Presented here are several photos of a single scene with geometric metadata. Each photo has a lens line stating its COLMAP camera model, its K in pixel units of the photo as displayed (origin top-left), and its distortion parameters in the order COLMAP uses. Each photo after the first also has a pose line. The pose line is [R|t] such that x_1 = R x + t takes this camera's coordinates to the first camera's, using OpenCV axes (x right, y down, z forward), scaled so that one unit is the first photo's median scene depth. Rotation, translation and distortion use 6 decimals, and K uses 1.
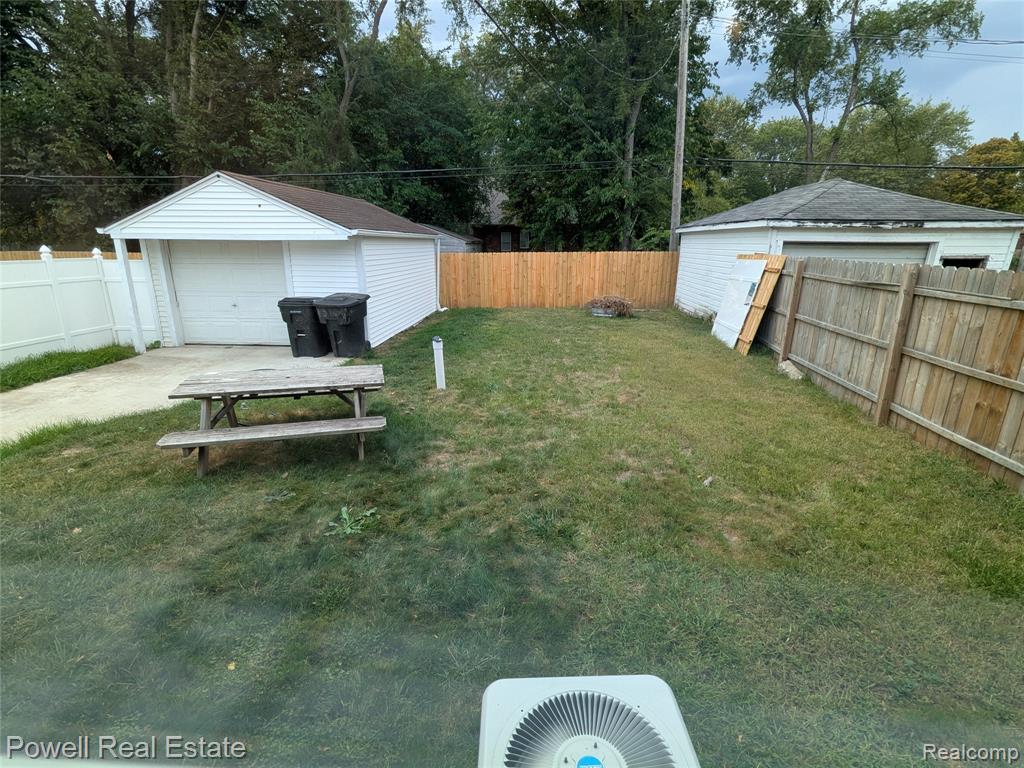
lens RADIAL K [[483.6, 0, 511.8], [0, 483.6, 380.5], [0, 0, 1]] dist [0.000875, -0.000039]
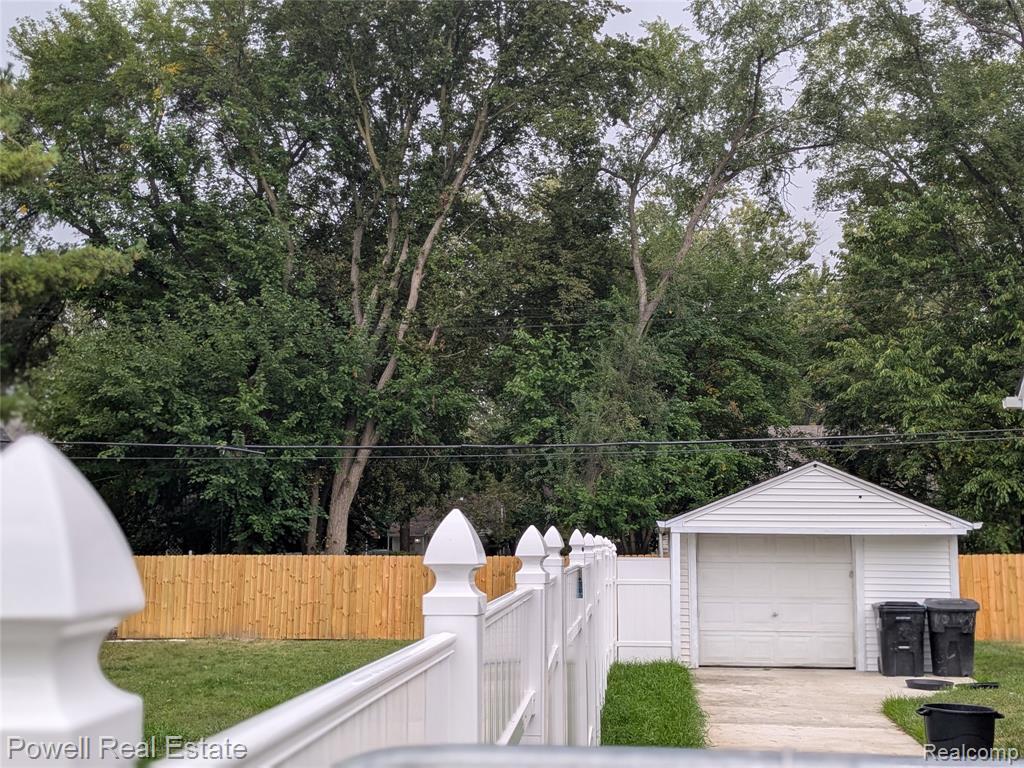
lens RADIAL K [[1209.6, 0, 511.8], [0, 1209.6, 393.7], [0, 0, 1]] dist [0.024546, 0.000000]
pose [[0.998897, -0.006434, -0.046507, -1.011767], [-0.012358, 0.919599, -0.392665, 0.328548], [0.045294, 0.392807, 0.918505, -1.089770]]
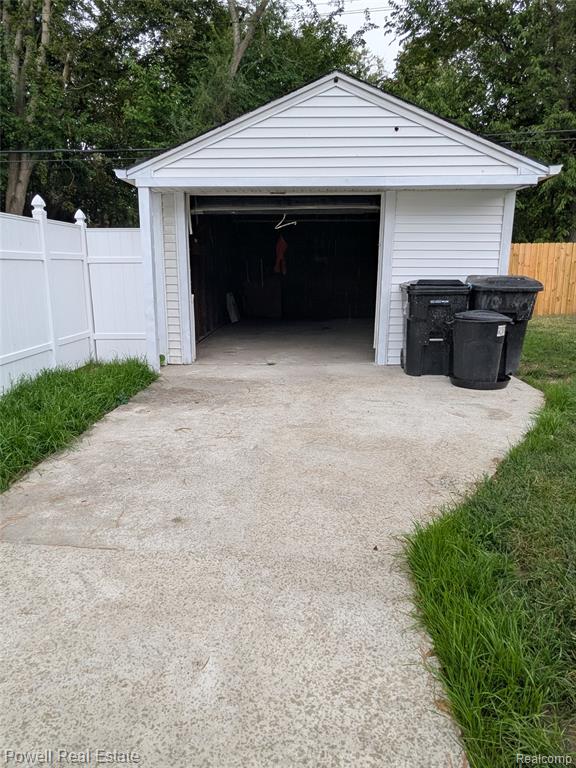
lens RADIAL K [[516.4, 0, 287.7], [0, 516.4, 391.7], [0, 0, 1]] dist [0.013376, -0.001841]
pose [[0.999488, -0.014324, 0.028623, -0.657680], [0.015429, 0.999129, -0.038776, -0.003391], [-0.028042, 0.039198, 0.998838, 0.343653]]
